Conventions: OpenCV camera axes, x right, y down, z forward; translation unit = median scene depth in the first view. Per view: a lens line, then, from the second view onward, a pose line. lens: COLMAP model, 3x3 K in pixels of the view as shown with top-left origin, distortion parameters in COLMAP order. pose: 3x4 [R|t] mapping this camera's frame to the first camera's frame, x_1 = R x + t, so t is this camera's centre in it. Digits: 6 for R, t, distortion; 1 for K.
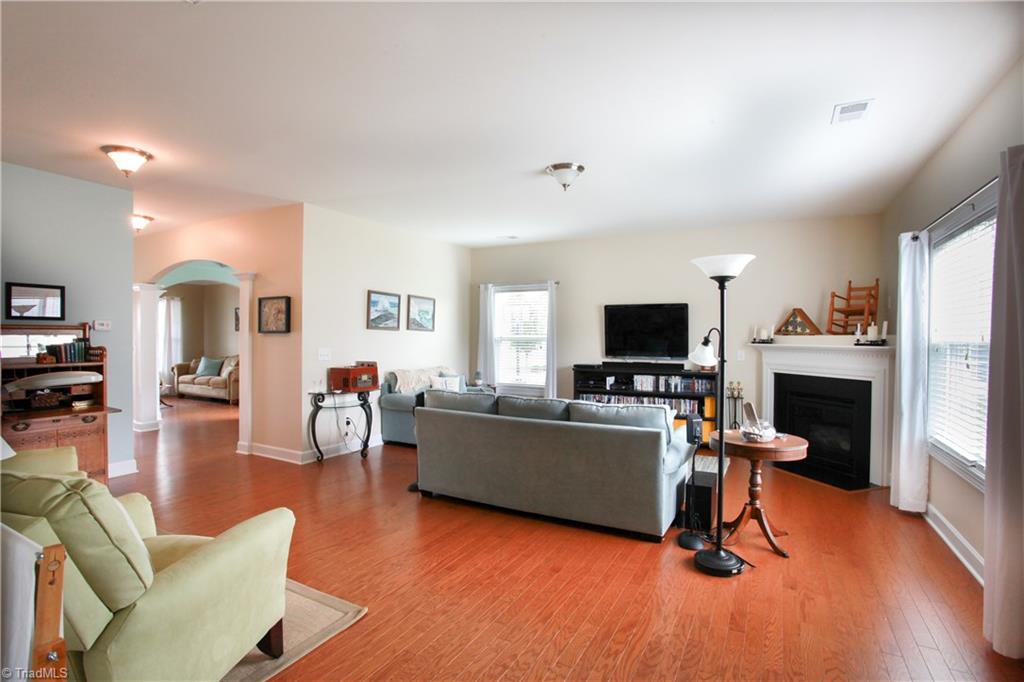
lens RADIAL K [[502.6, 0, 512.0], [0, 502.6, 341.0], [0, 0, 1]] dist [-0.076669, 0.035181]
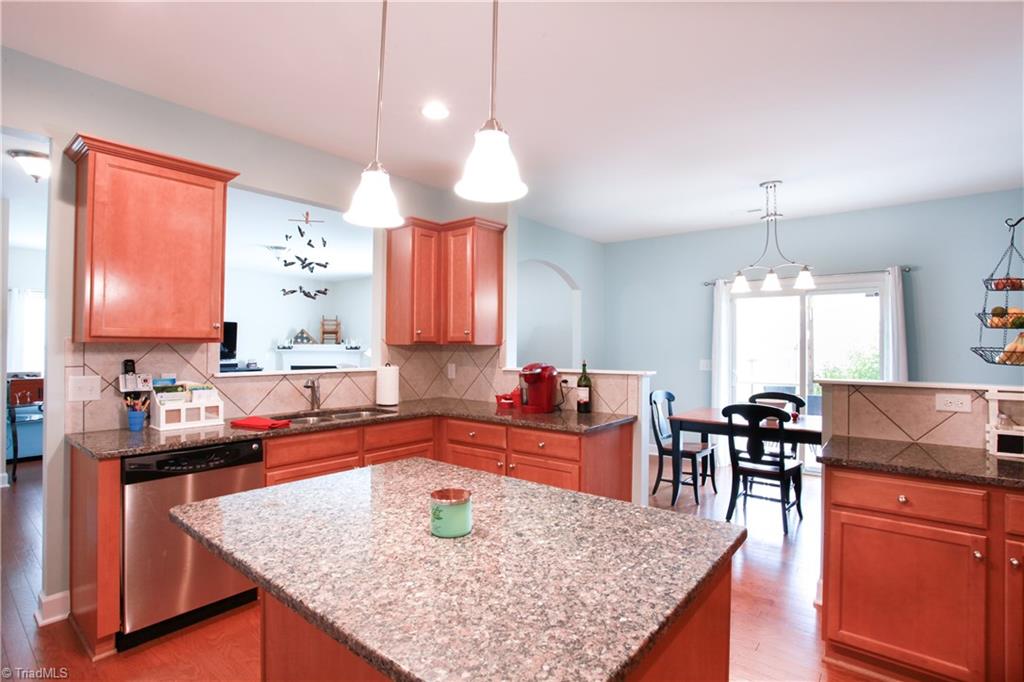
lens RADIAL K [[502.6, 0, 512.0], [0, 502.6, 341.0], [0, 0, 1]] dist [-0.076669, 0.035181]
pose [[0.202159, 0.004401, 0.979343, -0.919977], [0.006500, 0.999962, -0.005835, -0.007438], [-0.979331, 0.007545, 0.202122, -0.086050]]
